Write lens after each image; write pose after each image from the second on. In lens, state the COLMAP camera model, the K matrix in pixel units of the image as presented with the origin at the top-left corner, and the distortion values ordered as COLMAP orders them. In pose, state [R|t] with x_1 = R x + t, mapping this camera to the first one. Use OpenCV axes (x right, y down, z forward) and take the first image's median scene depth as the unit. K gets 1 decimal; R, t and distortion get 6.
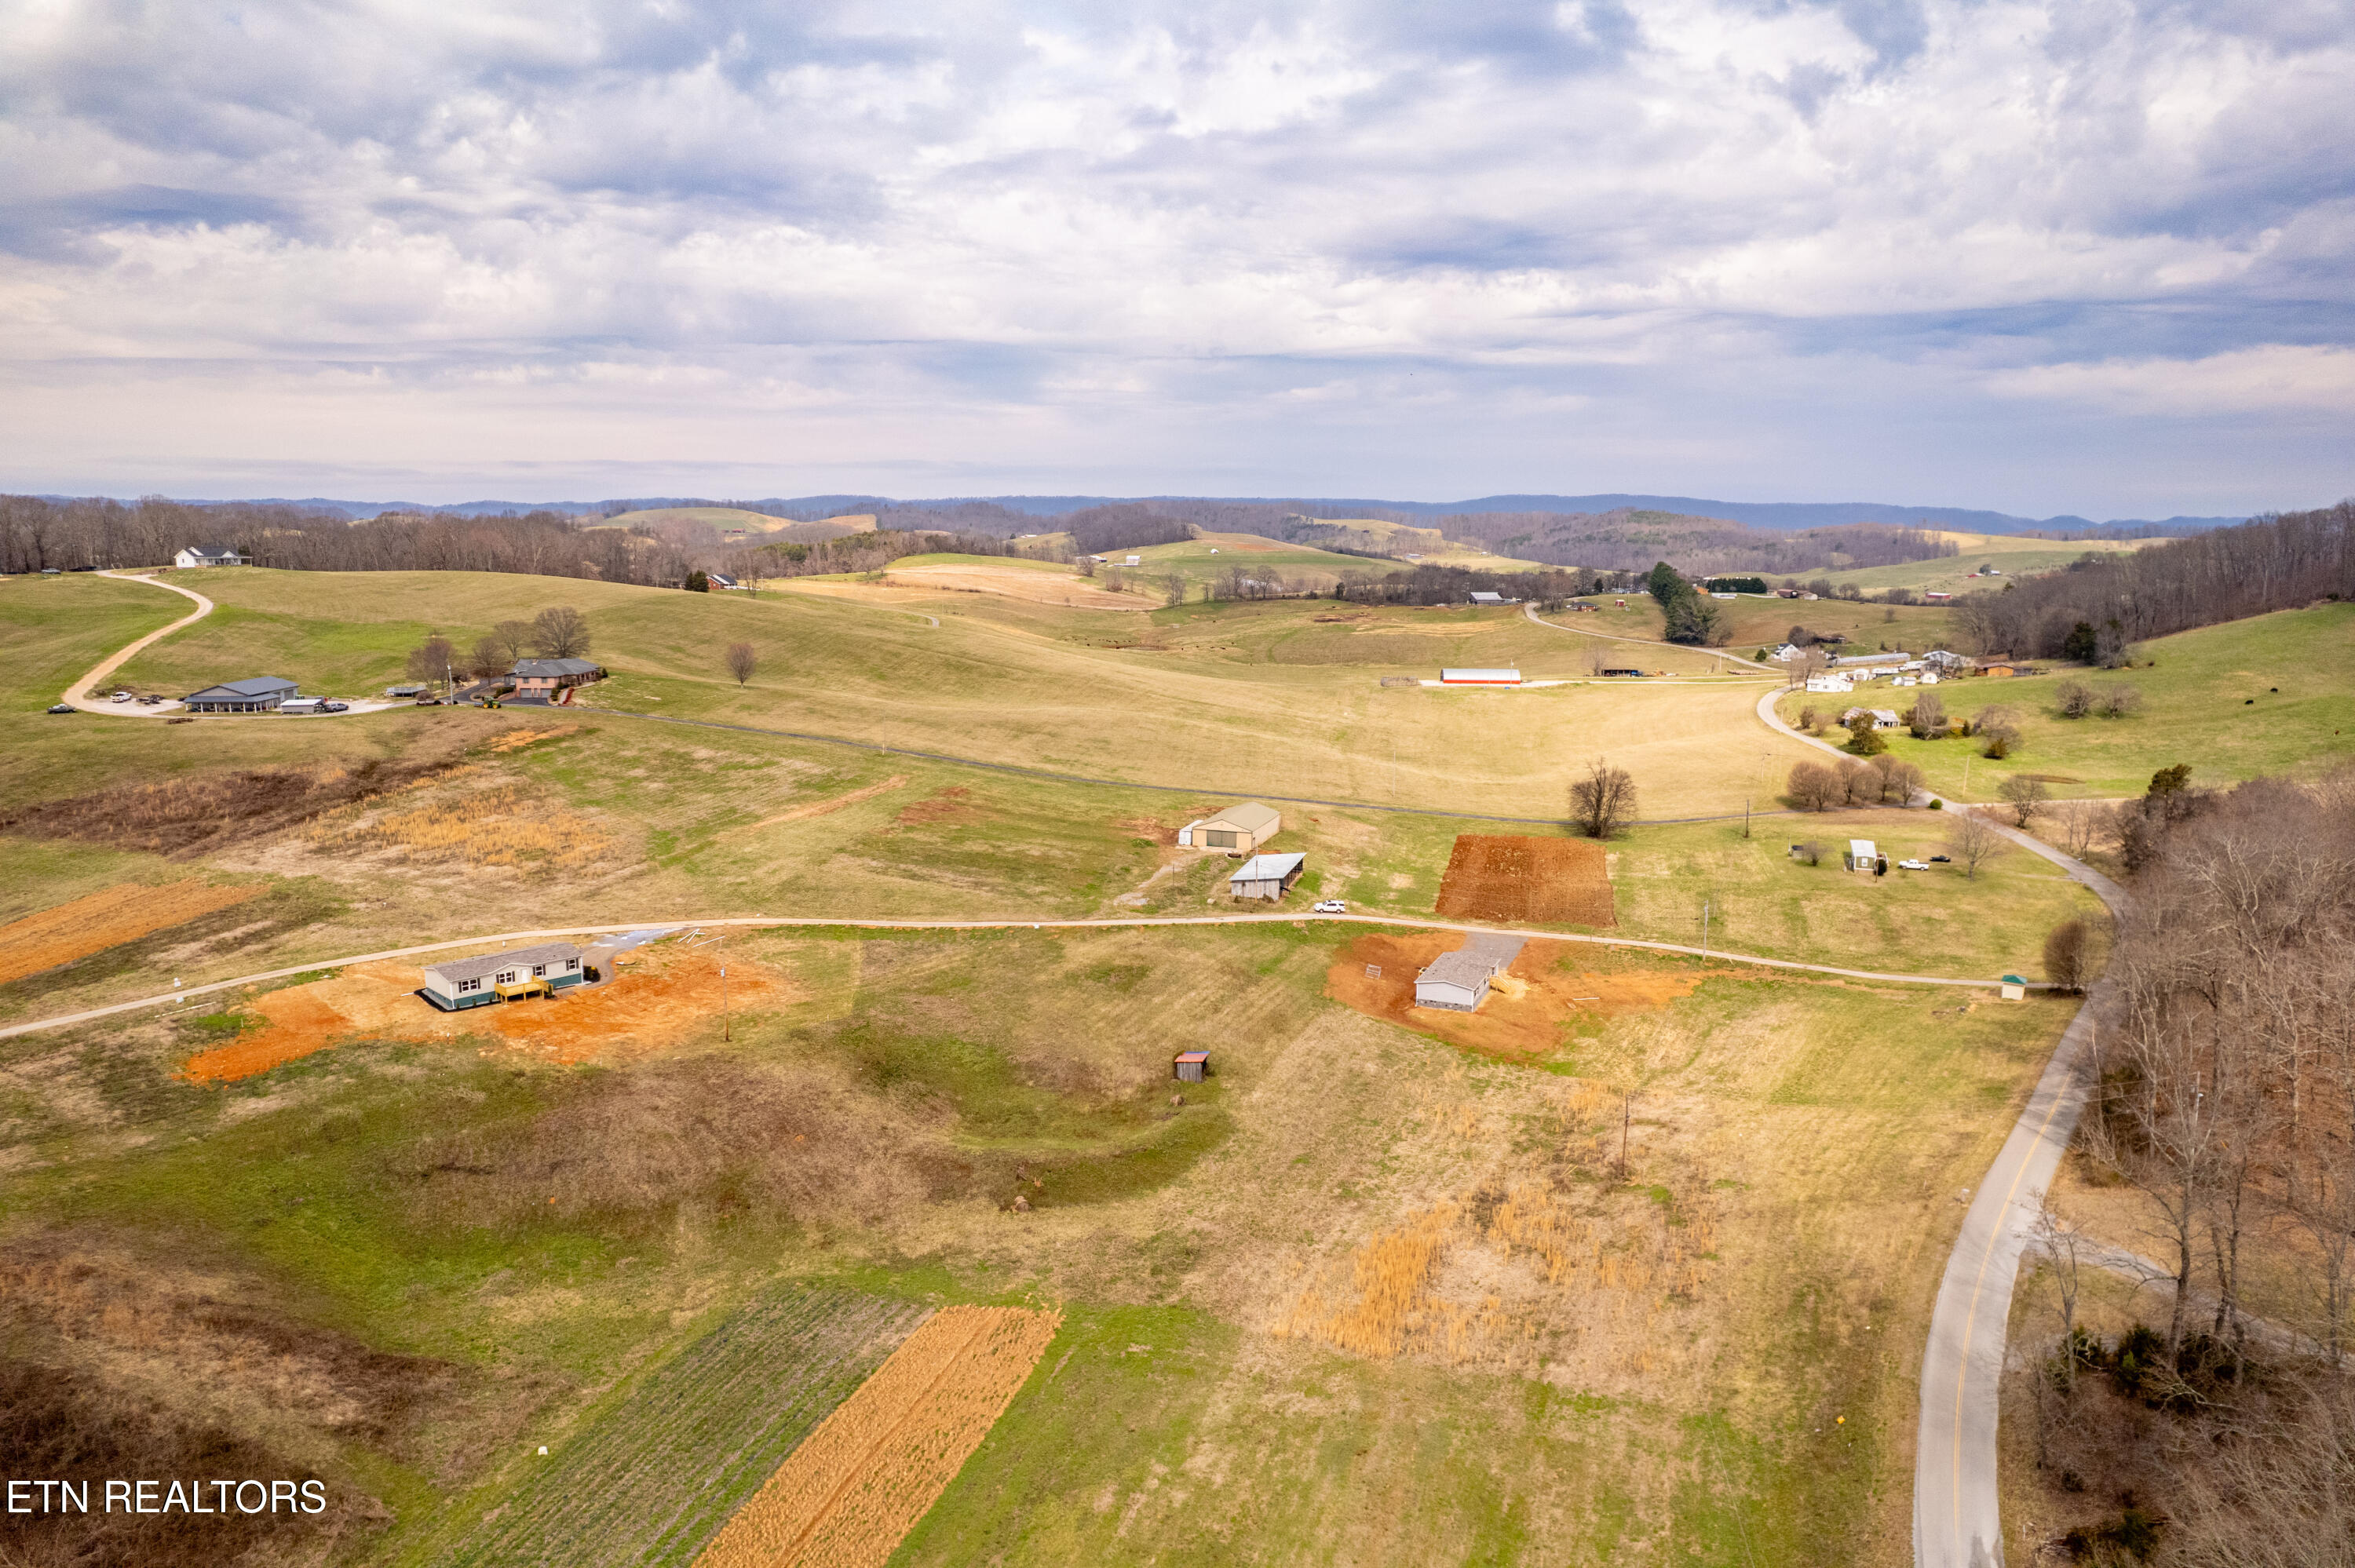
lens RADIAL K [[1510.1, 0, 1177.5], [0, 1510.1, 784.0], [0, 0, 1]] dist [-0.070337, 0.058066]
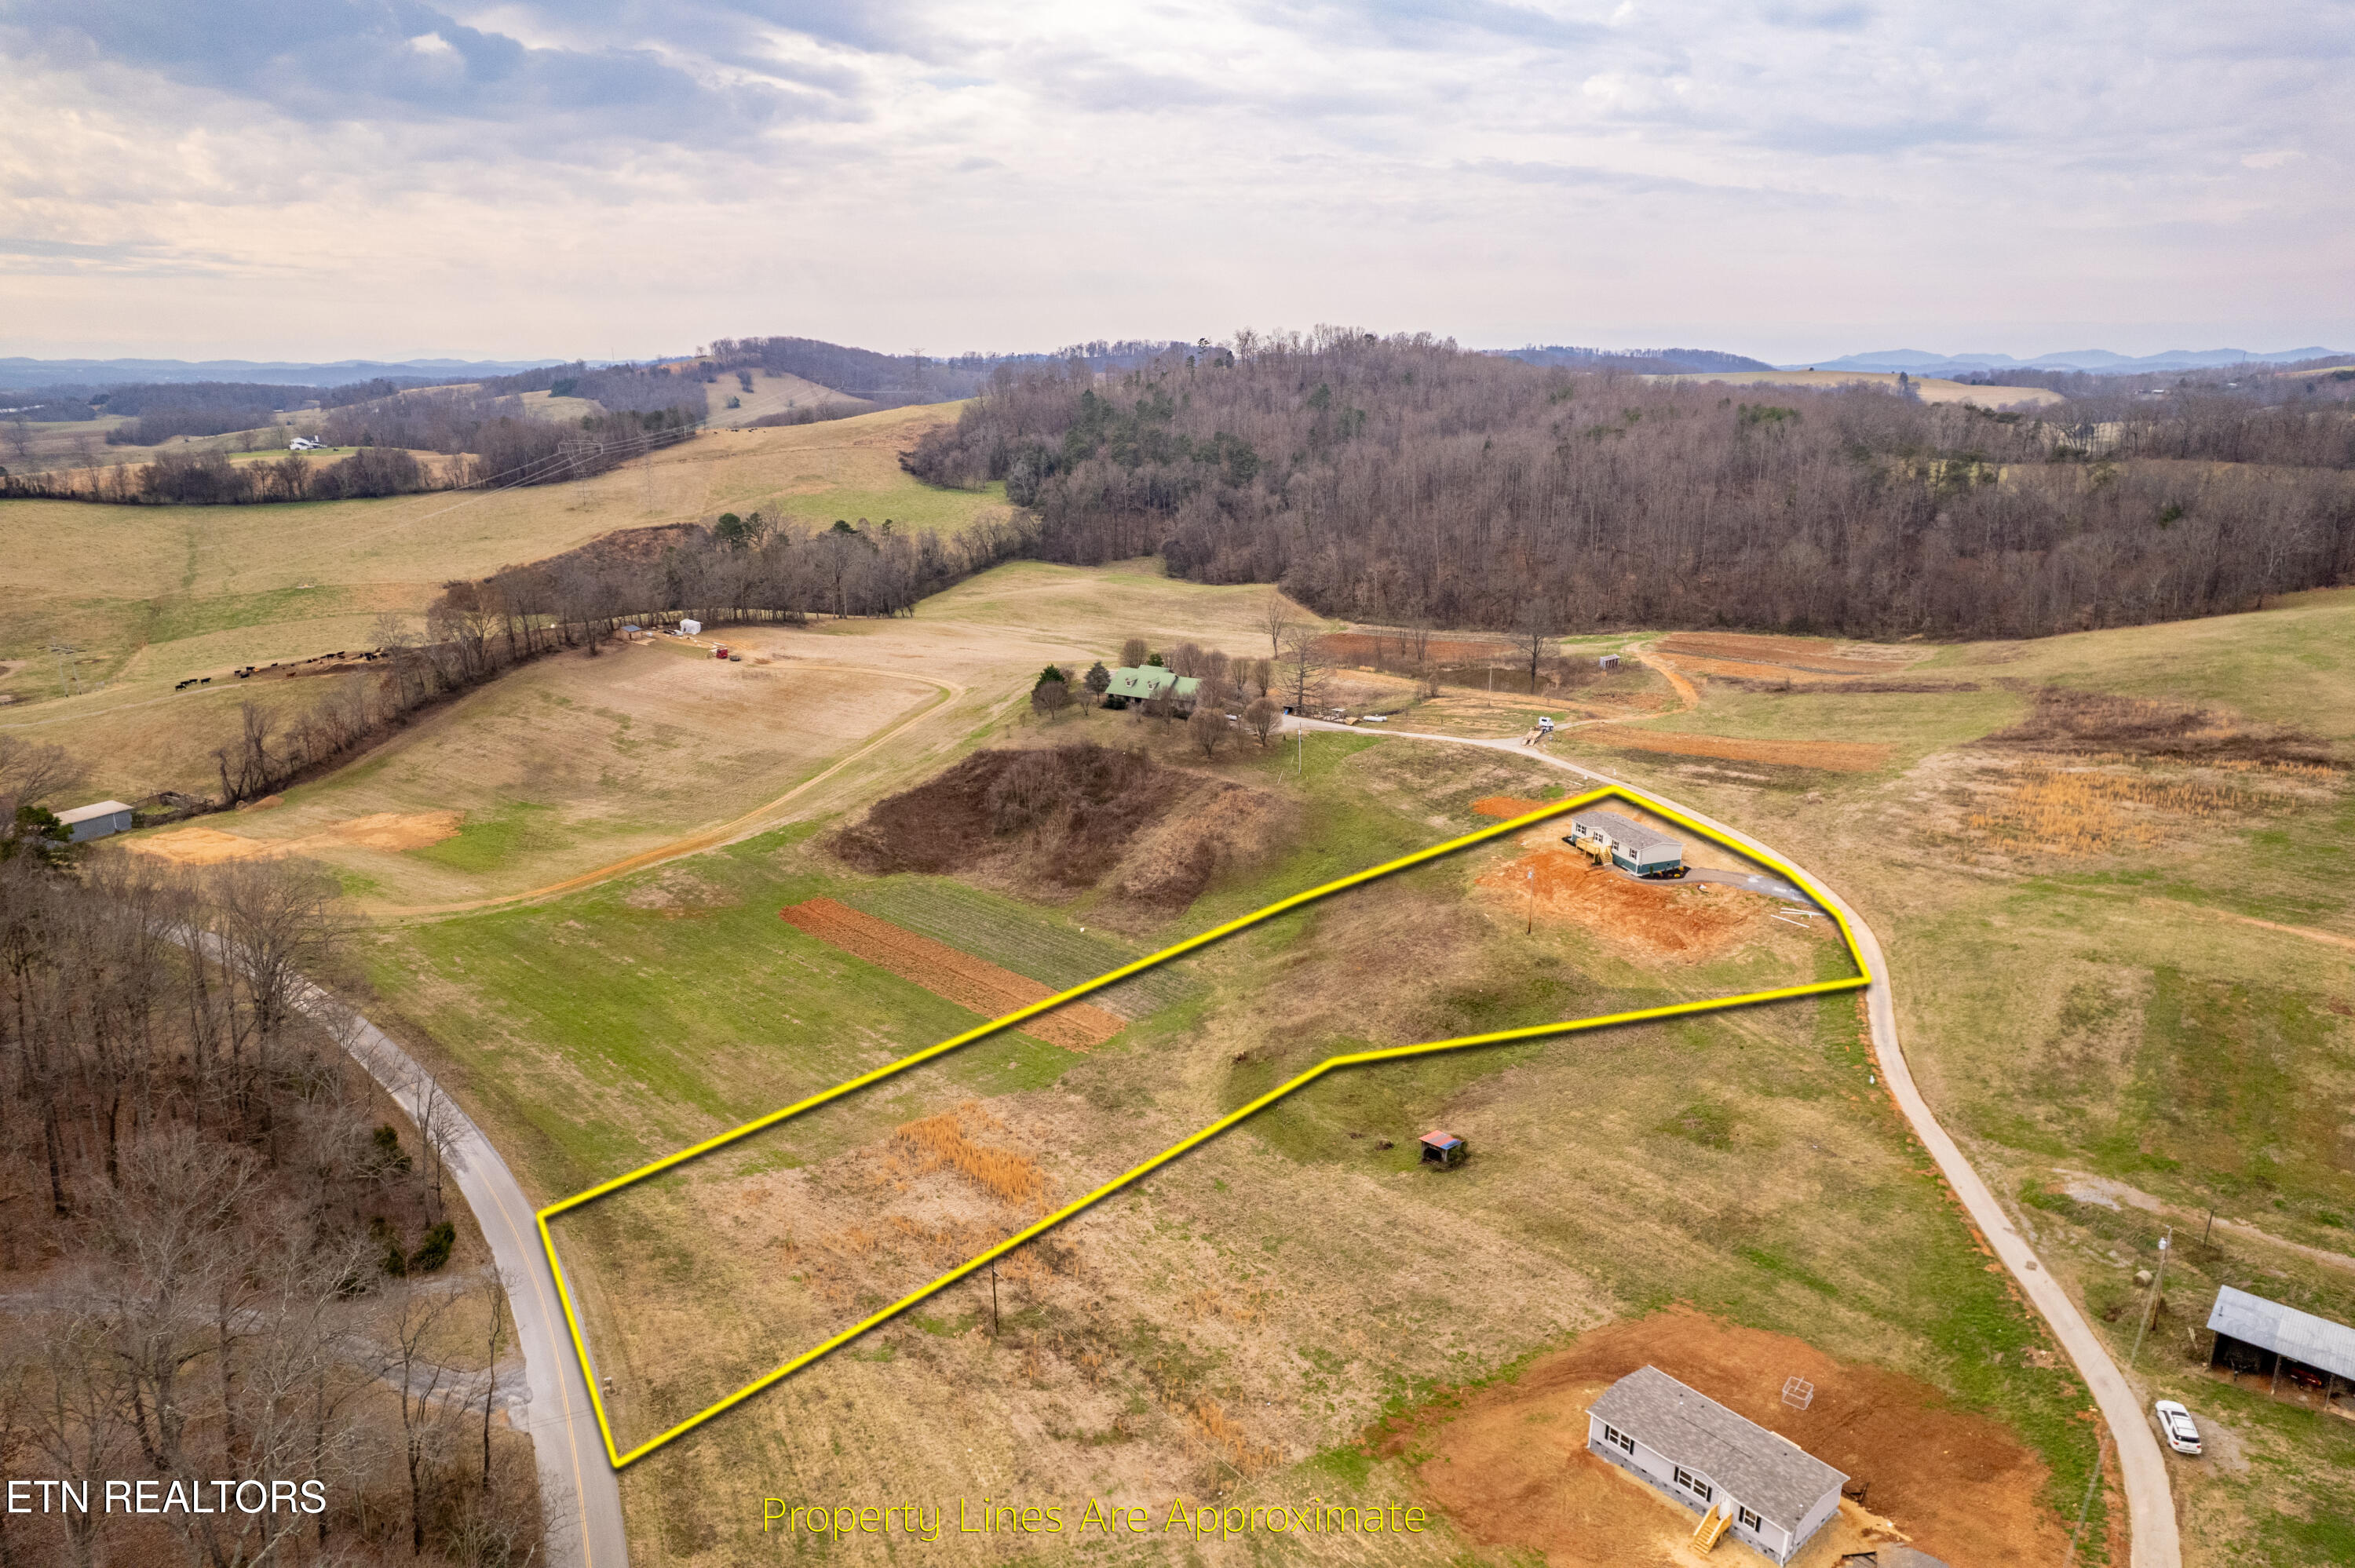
lens RADIAL K [[1510.1, 0, 1177.5], [0, 1510.1, 784.0], [0, 0, 1]] dist [-0.070337, 0.058066]
pose [[-0.441656, 0.241016, -0.864206, 0.652276], [-0.148023, 0.930467, 0.335143, -0.234149], [0.884889, 0.275940, -0.375270, 0.949107]]
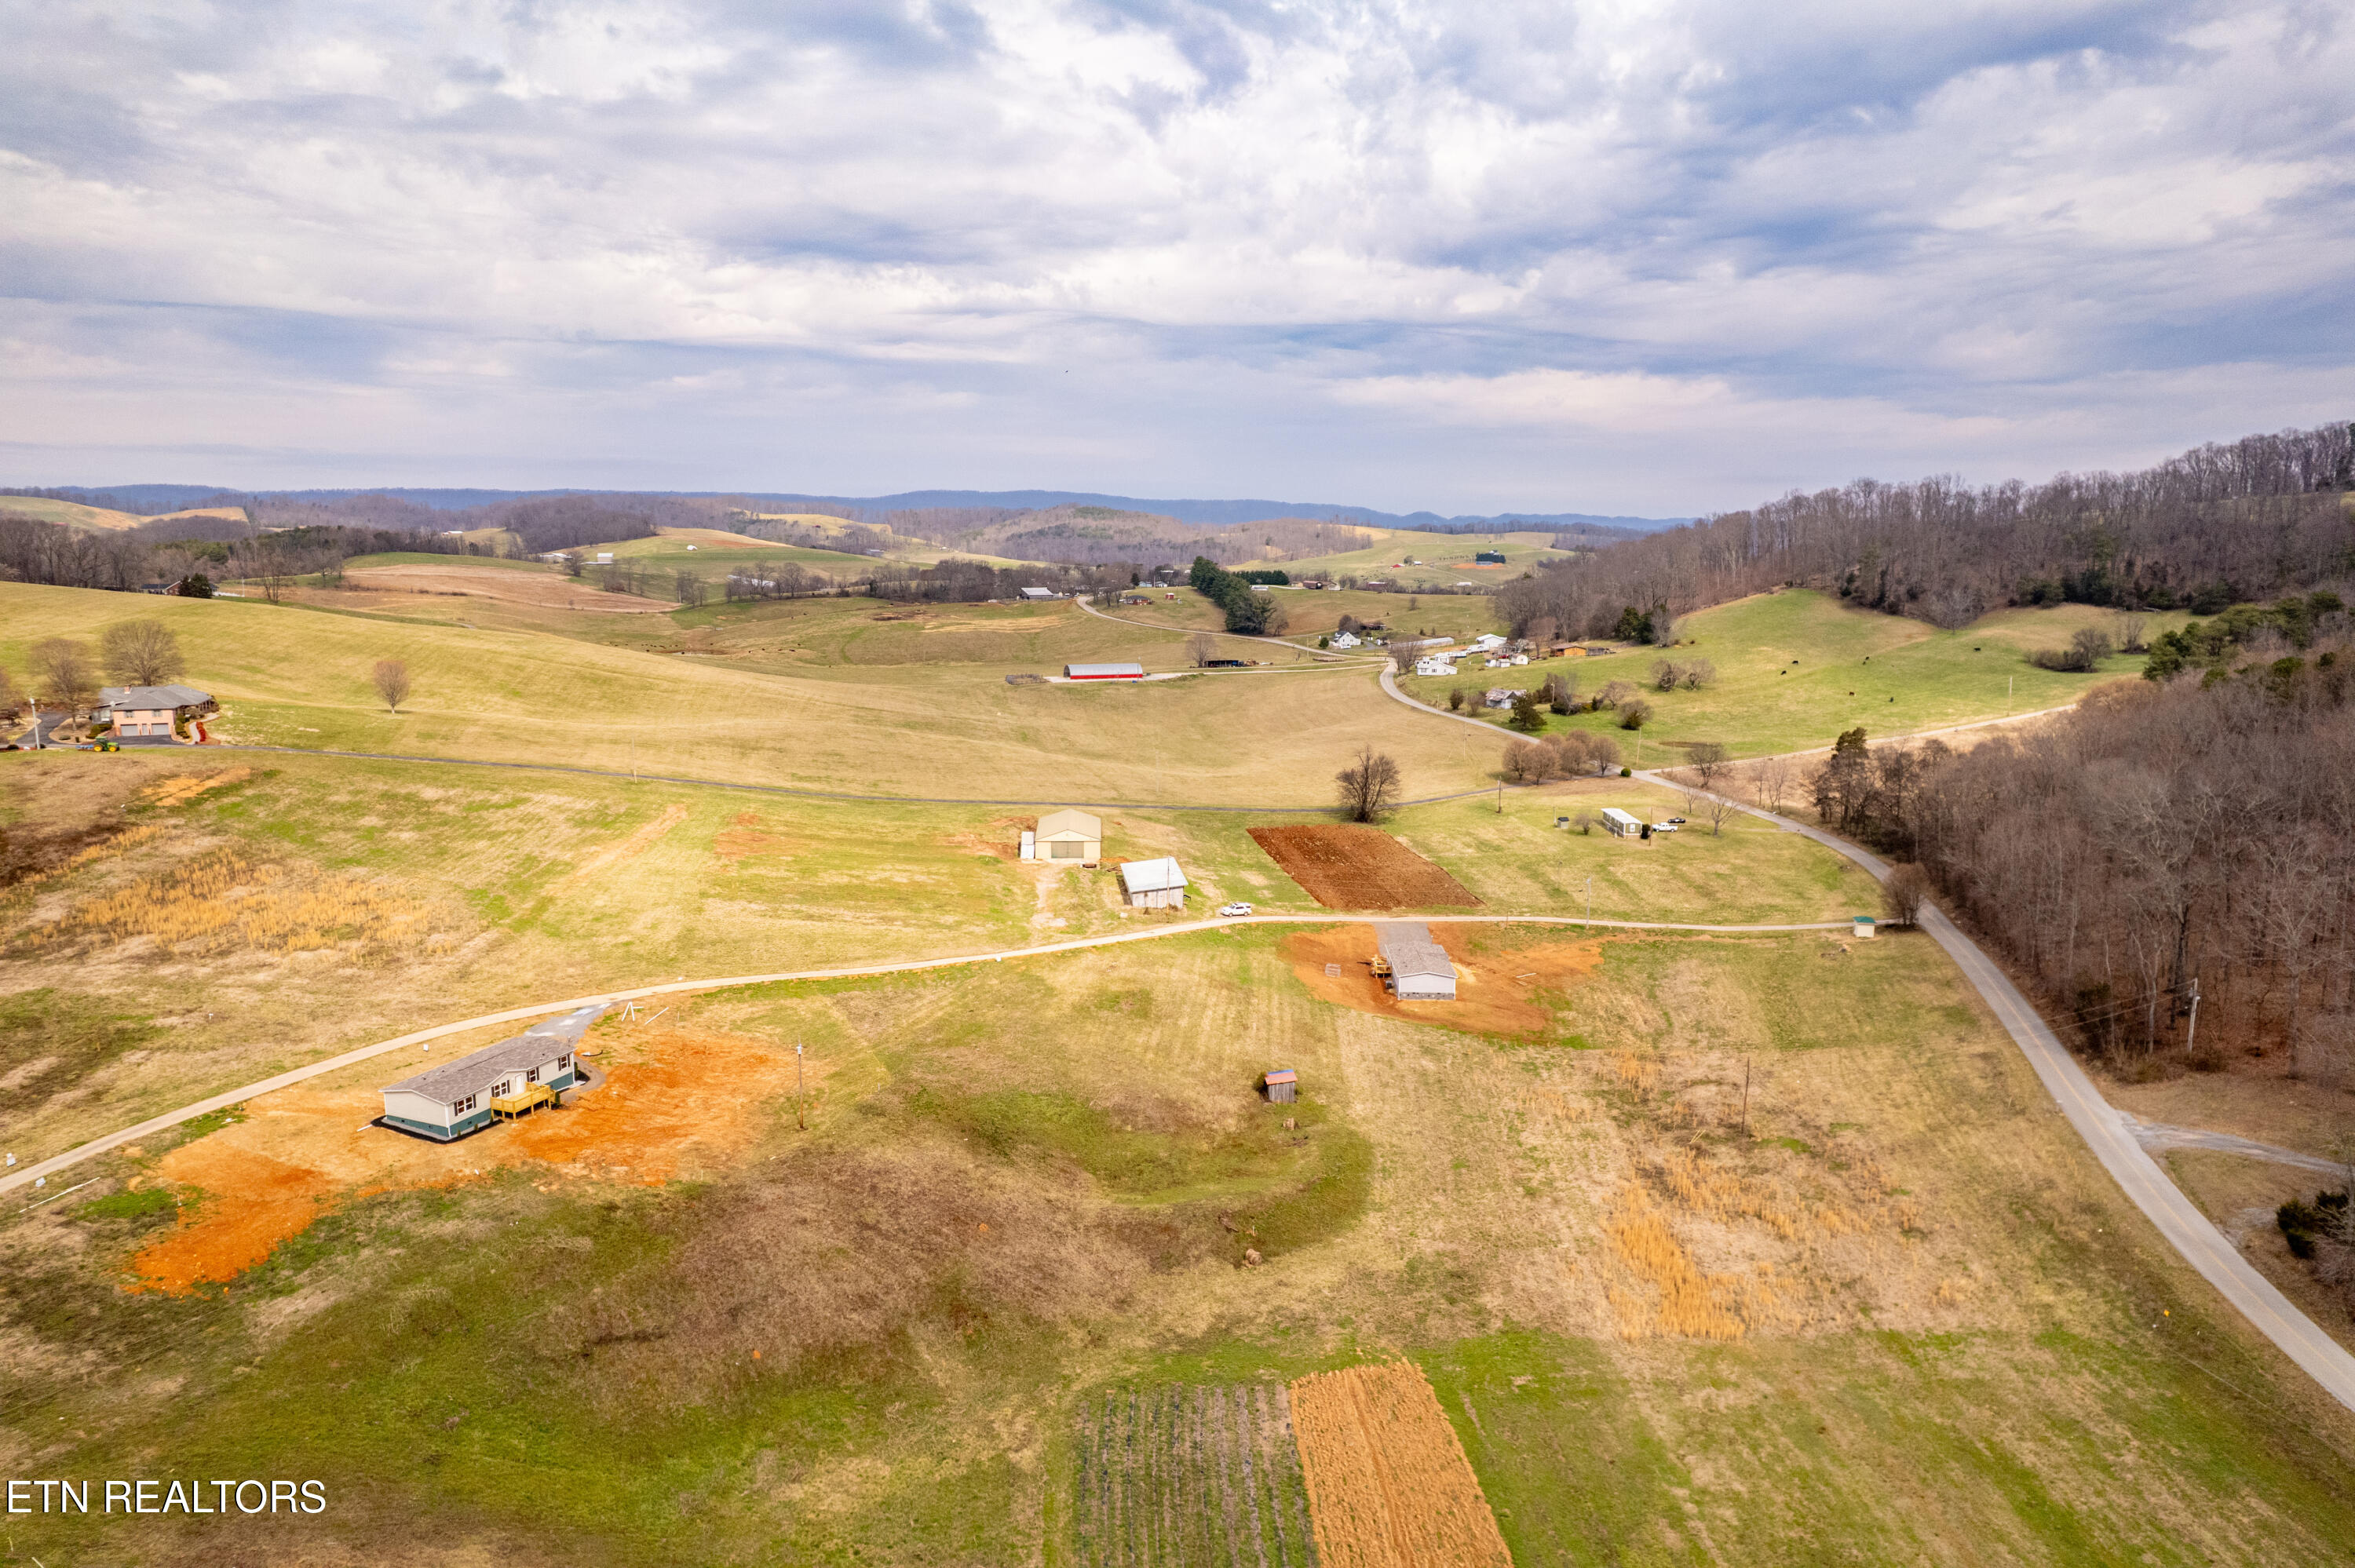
lens RADIAL K [[1510.1, 0, 1177.5], [0, 1510.1, 784.0], [0, 0, 1]] dist [-0.070337, 0.058066]
pose [[0.927459, -0.057725, 0.369441, -0.330142], [0.056555, 0.998301, 0.014005, -0.018774], [-0.369622, 0.007904, 0.929148, 0.109036]]
